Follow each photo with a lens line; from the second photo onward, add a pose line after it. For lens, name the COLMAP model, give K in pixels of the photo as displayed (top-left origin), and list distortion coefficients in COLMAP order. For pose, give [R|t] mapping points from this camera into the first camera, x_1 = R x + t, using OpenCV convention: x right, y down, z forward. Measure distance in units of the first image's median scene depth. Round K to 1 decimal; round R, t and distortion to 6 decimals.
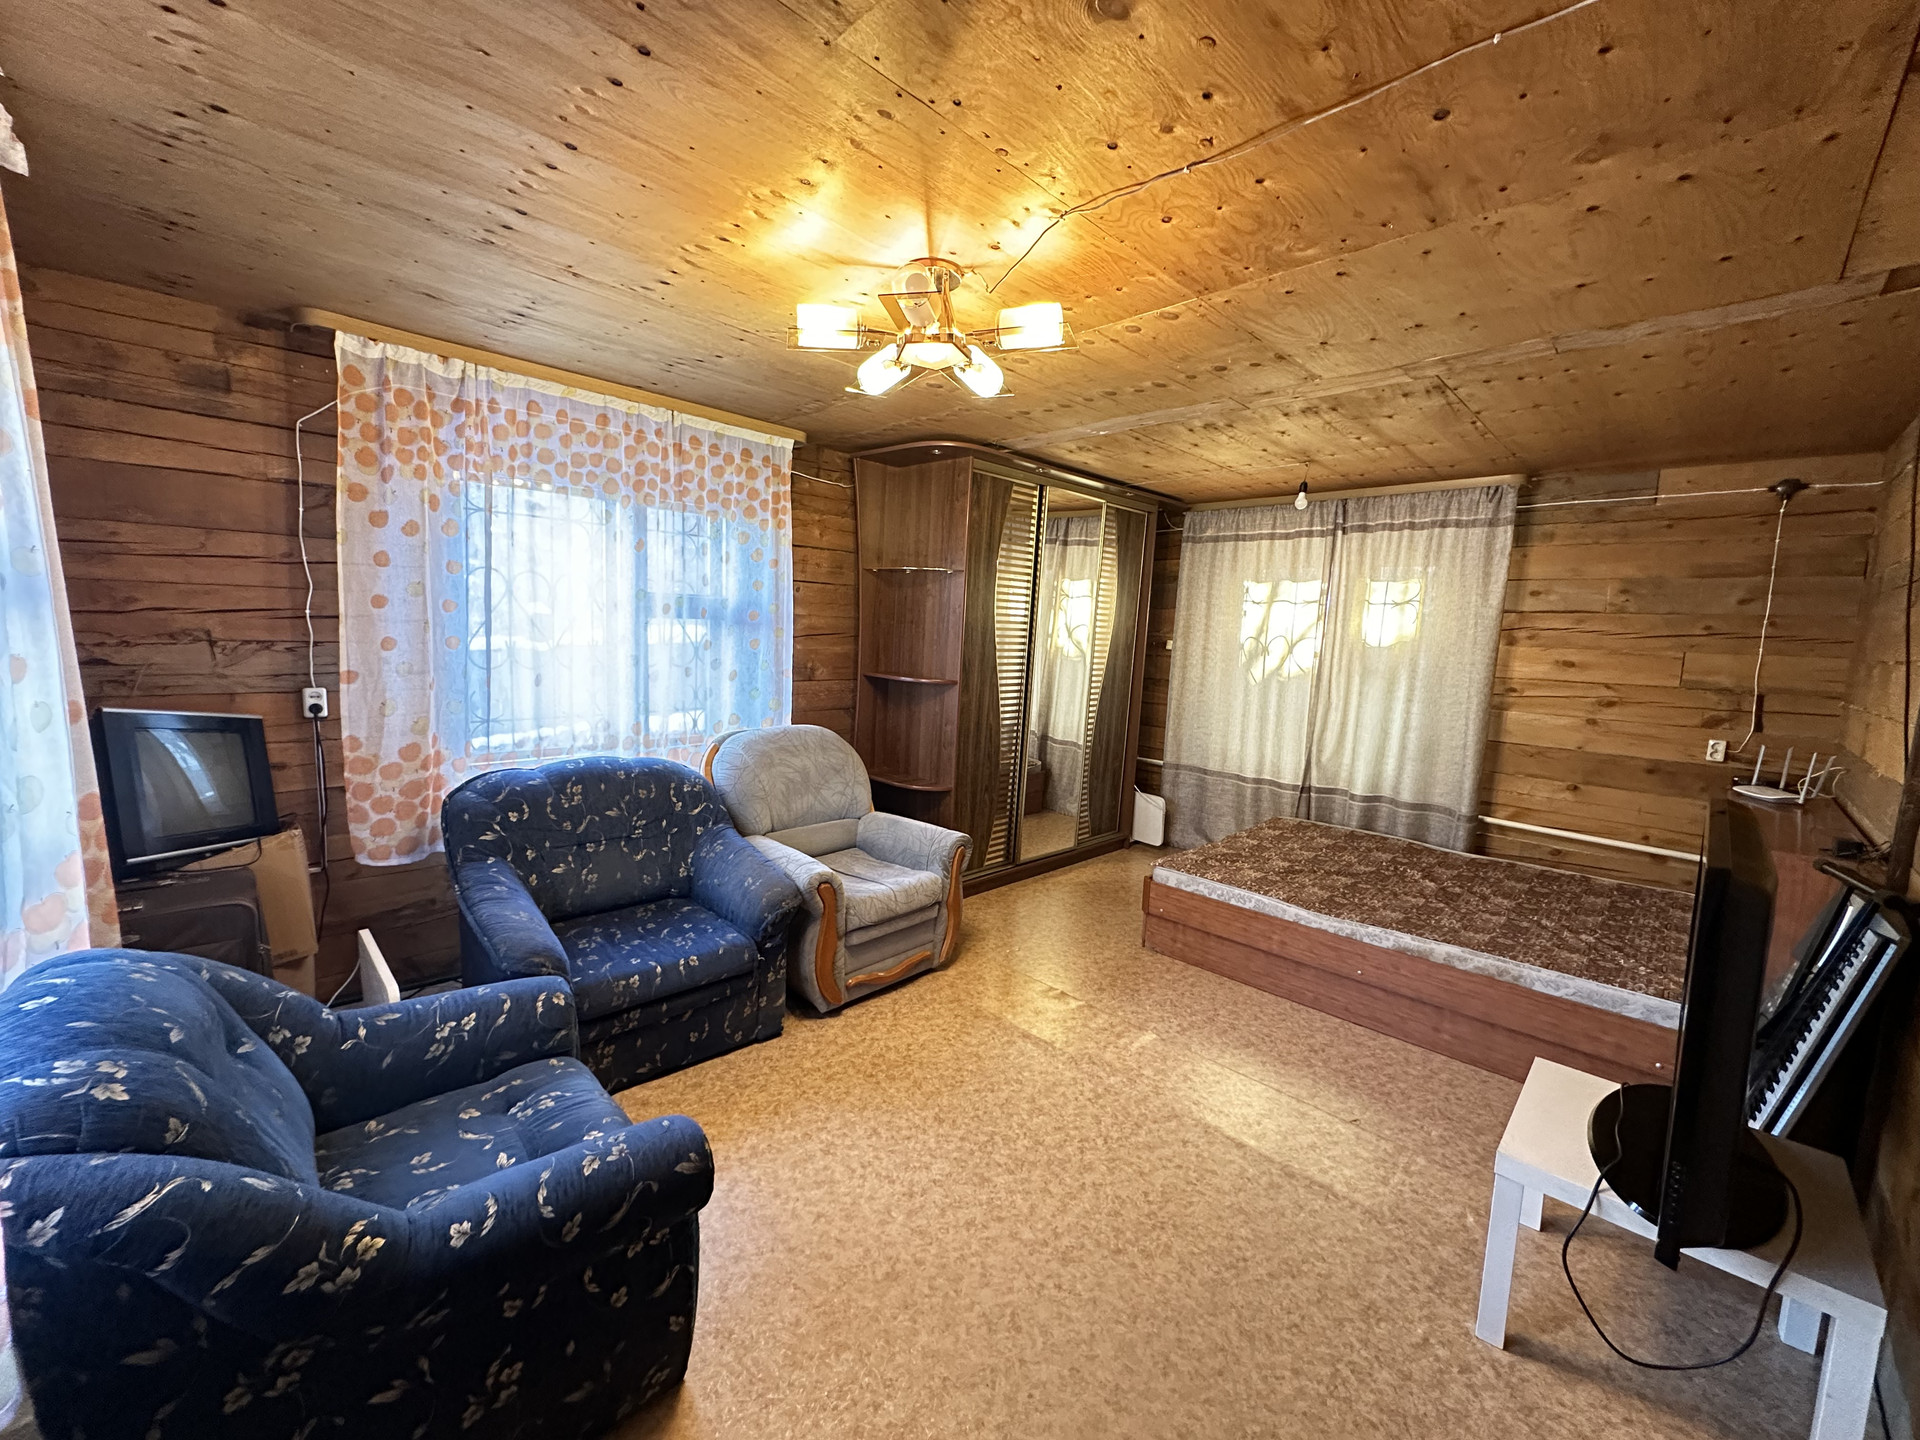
lens RADIAL K [[768.6, 0, 960.7], [0, 768.6, 721.7], [0, 0, 1]] dist [-0.002408, 0.000233]
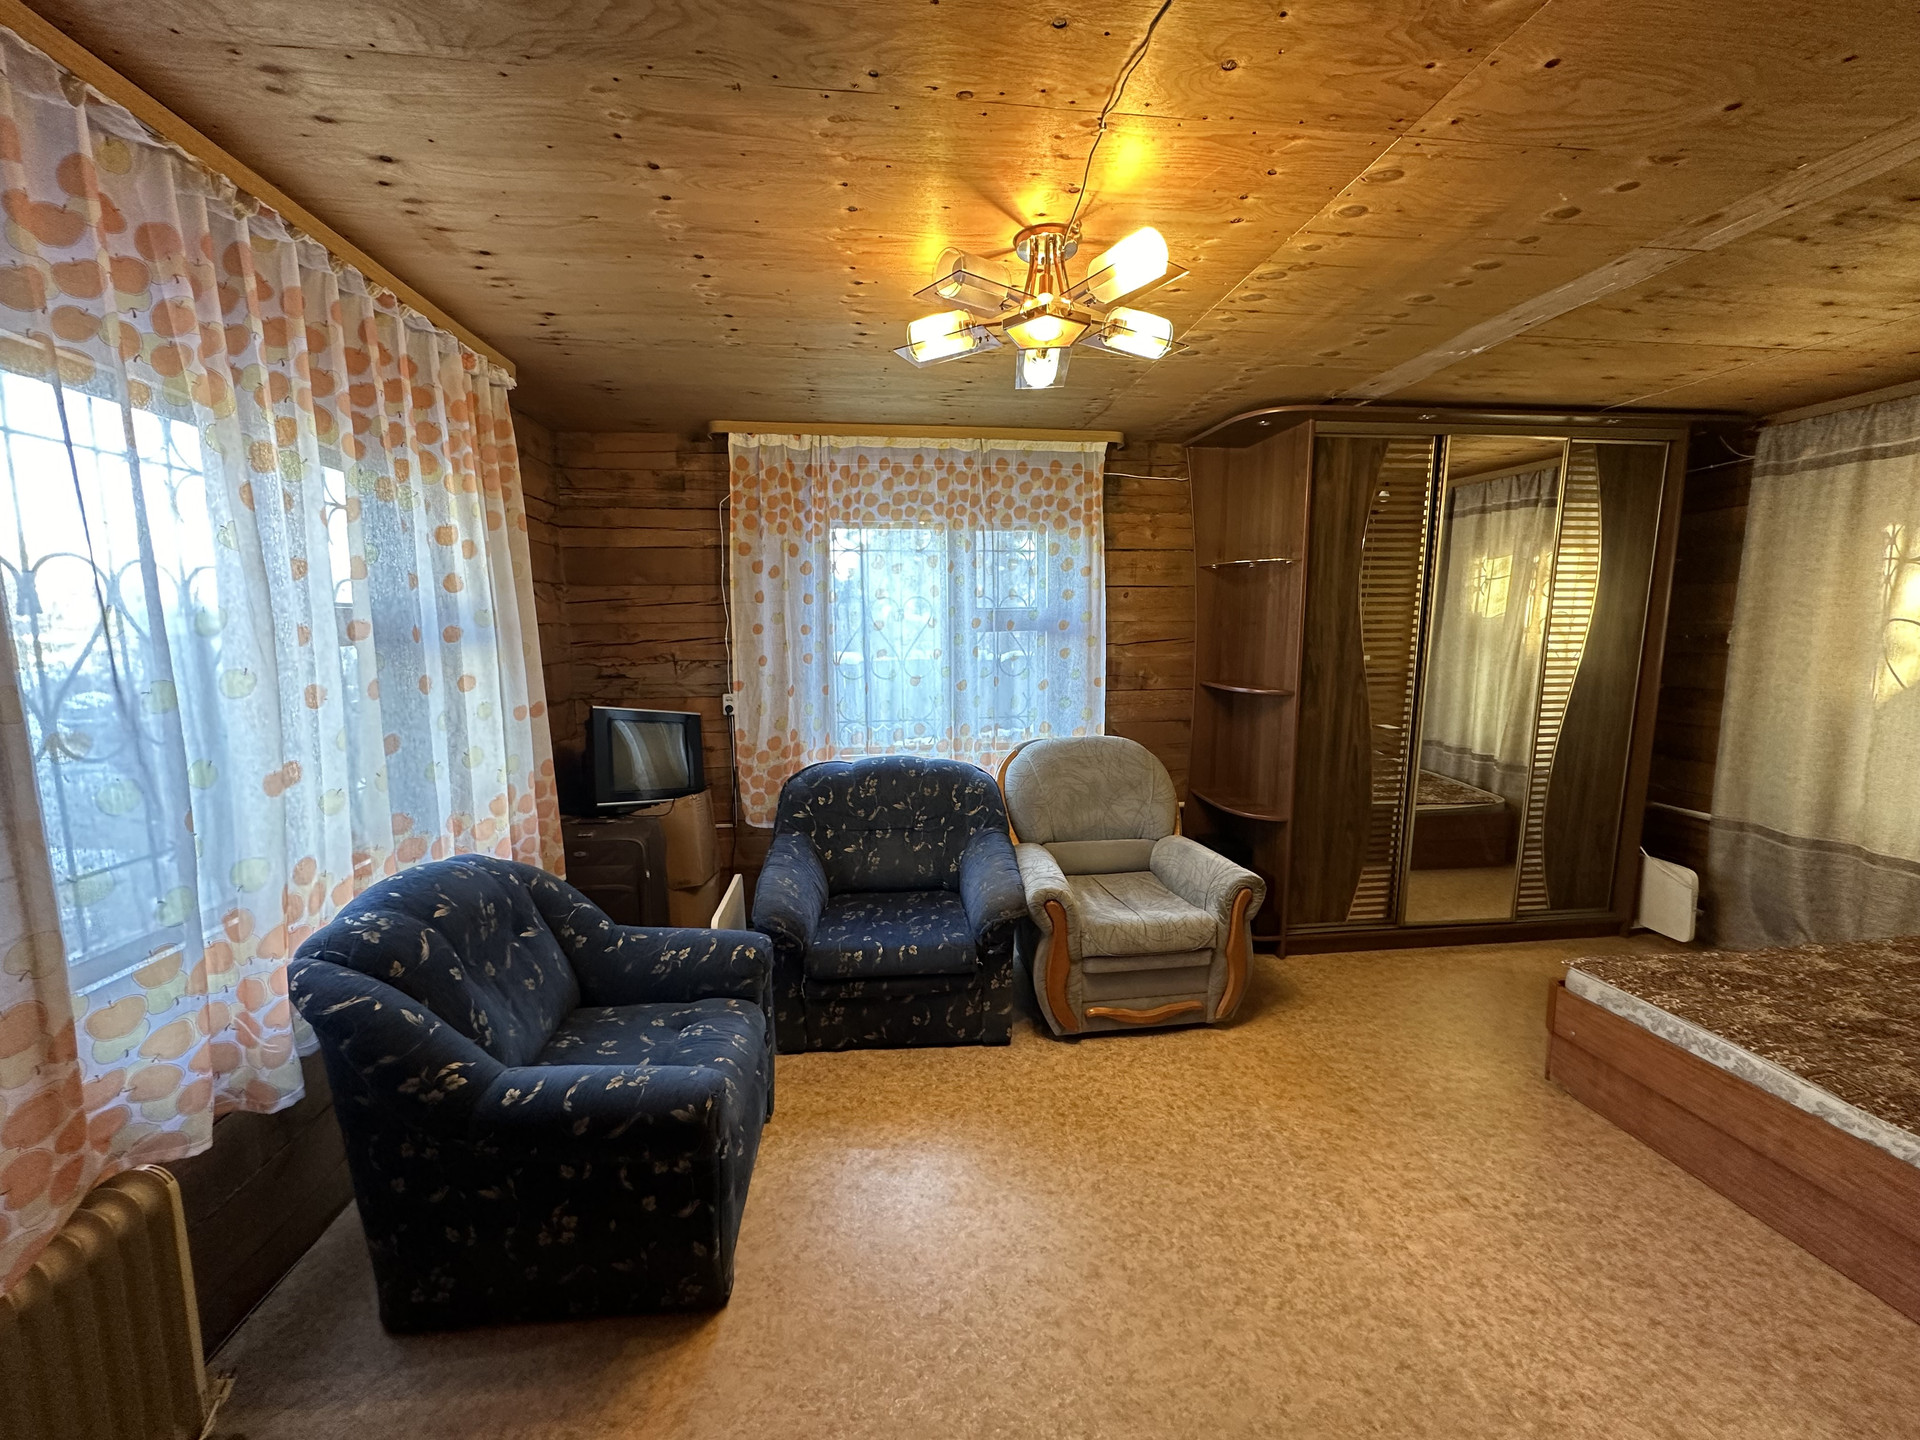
lens RADIAL K [[768.6, 0, 959.6], [0, 768.6, 720.9], [0, 0, 1]] dist [-0.002408, 0.000233]
pose [[0.780983, 0.031173, -0.623774, 0.295454], [-0.037183, 0.999303, 0.003385, -0.012898], [0.623445, 0.020550, 0.781597, 0.153608]]
